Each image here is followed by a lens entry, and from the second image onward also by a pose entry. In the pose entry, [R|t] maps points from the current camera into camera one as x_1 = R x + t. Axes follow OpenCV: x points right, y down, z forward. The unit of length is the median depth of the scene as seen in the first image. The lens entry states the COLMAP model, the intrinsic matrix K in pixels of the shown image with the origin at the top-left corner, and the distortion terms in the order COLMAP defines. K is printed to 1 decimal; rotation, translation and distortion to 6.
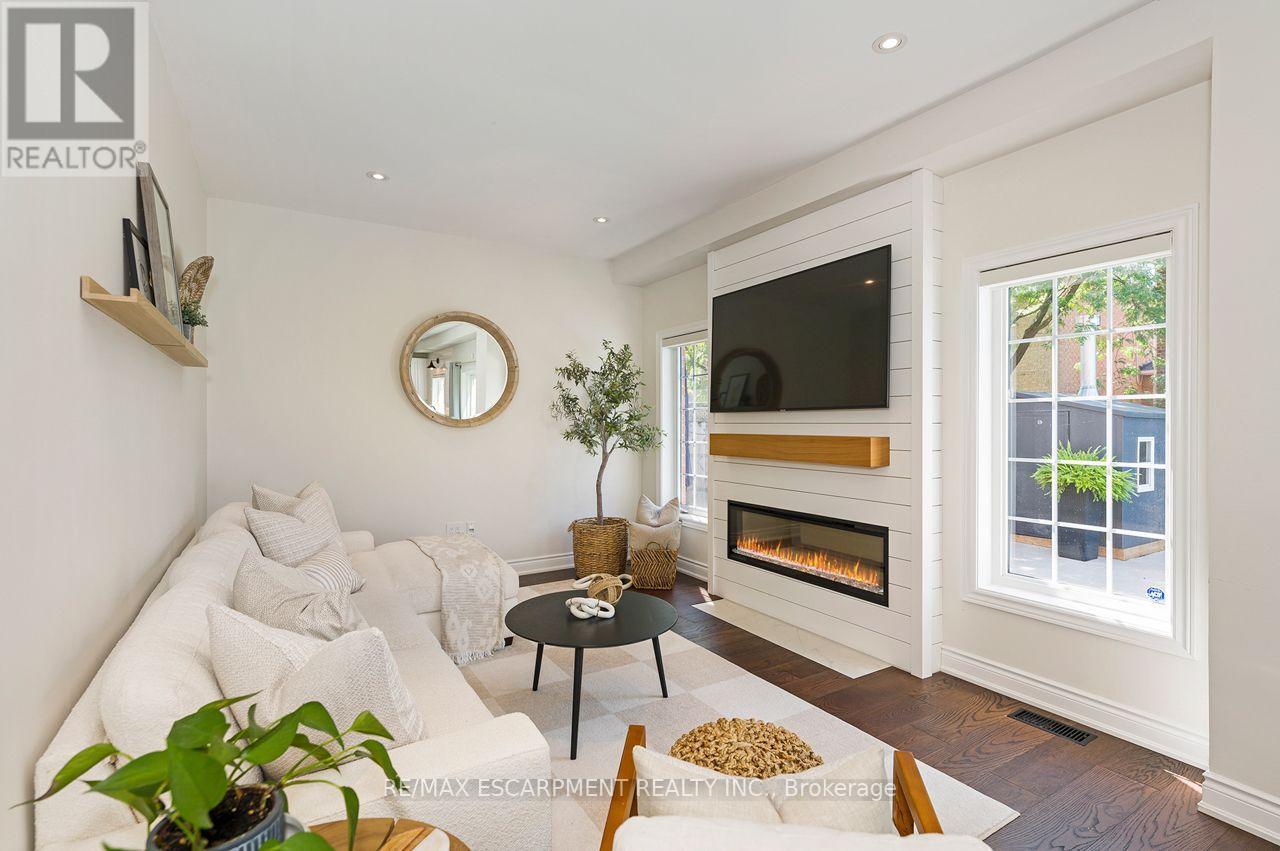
lens RADIAL K [[569.9, 0, 642.0], [0, 569.9, 423.8], [0, 0, 1]] dist [0.002851, 0.000335]
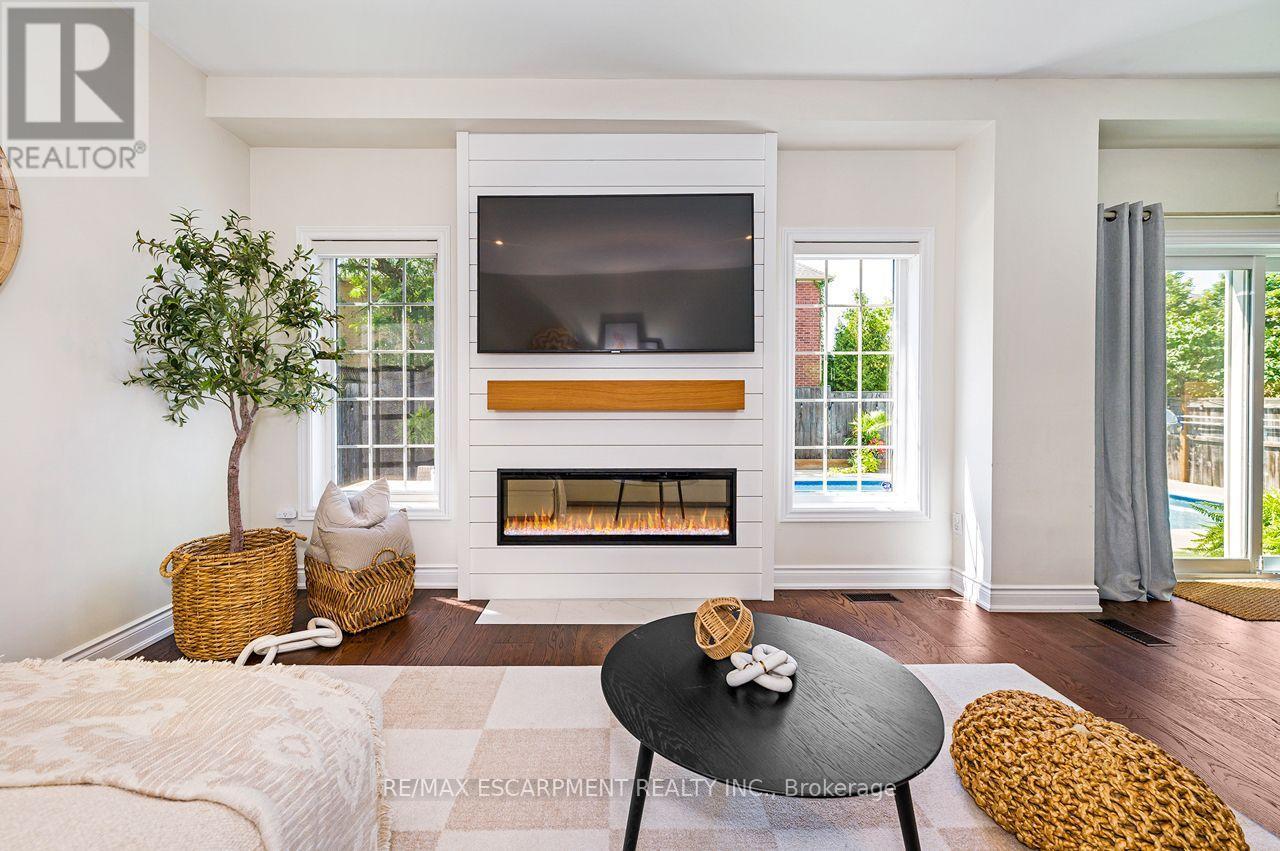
lens RADIAL K [[511.9, 0, 615.5], [0, 511.9, 405.6], [0, 0, 1]] dist [0.004147, 0.000058]
pose [[0.532896, -0.009778, 0.846124, -0.353586], [0.000536, 0.999937, 0.011217, 0.042651], [-0.846180, -0.005524, 0.532868, 0.516579]]
